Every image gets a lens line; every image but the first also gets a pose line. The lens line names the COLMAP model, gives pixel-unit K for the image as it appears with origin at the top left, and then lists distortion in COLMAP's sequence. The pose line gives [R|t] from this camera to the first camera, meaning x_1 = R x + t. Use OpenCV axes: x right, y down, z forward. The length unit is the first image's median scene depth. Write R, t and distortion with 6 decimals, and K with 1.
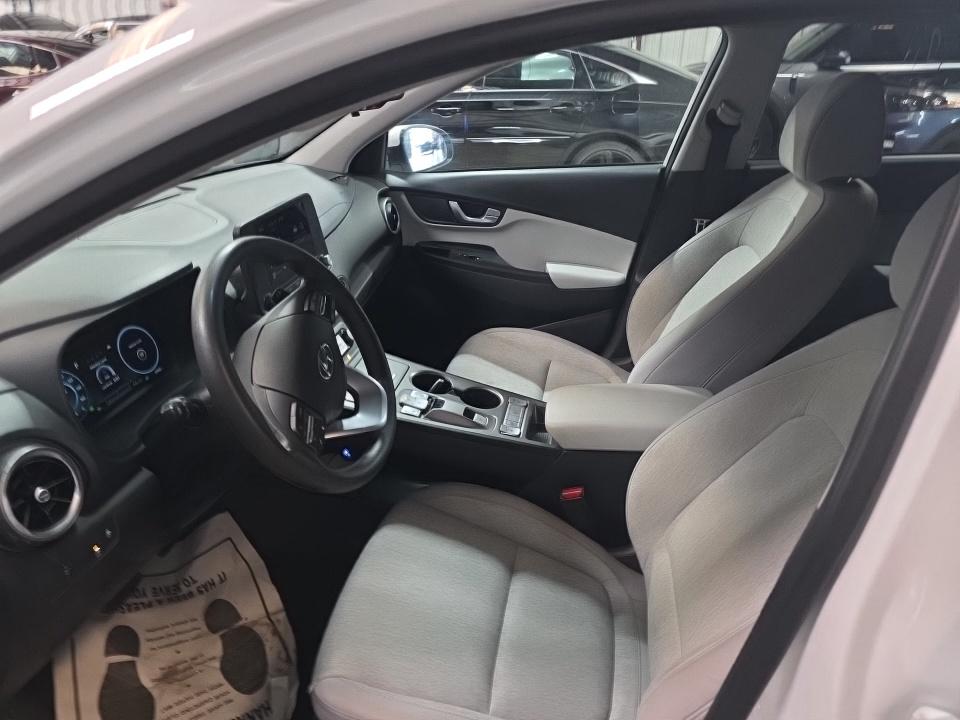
lens RADIAL K [[645.3, 0, 480.0], [0, 645.3, 360.0], [0, 0, 1]] dist [0.007422, -0.001293]
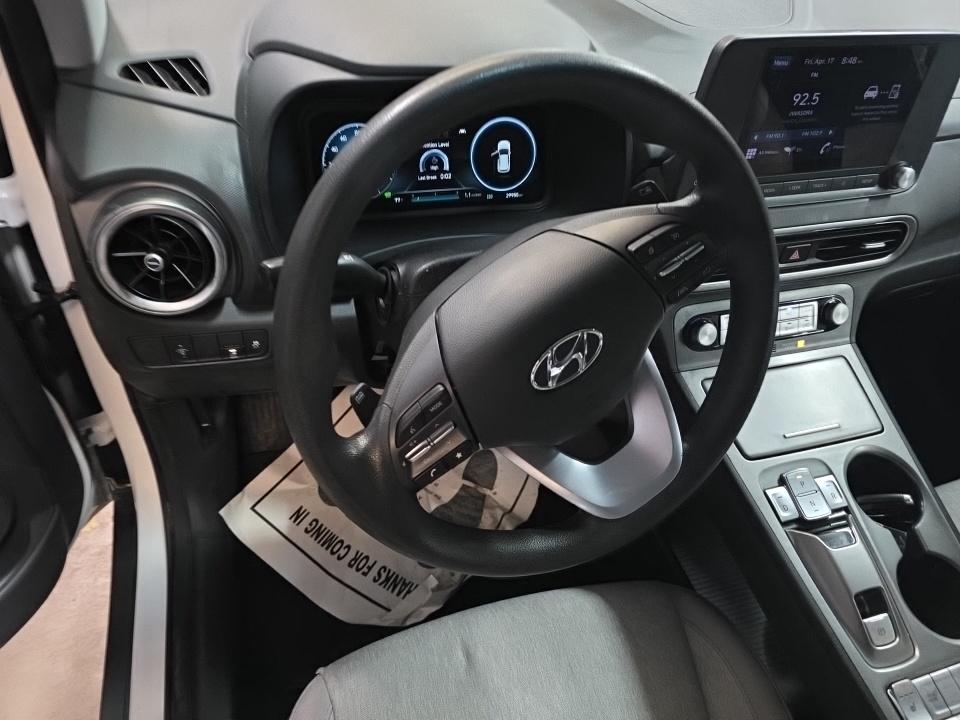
lens RADIAL K [[645.3, 0, 480.0], [0, 645.3, 360.0], [0, 0, 1]] dist [0.007422, -0.001293]
pose [[0.447448, 0.674195, -0.587581, 0.015594], [-0.474756, 0.735868, 0.482810, -0.148554], [0.757890, 0.062925, 0.649341, 0.454682]]
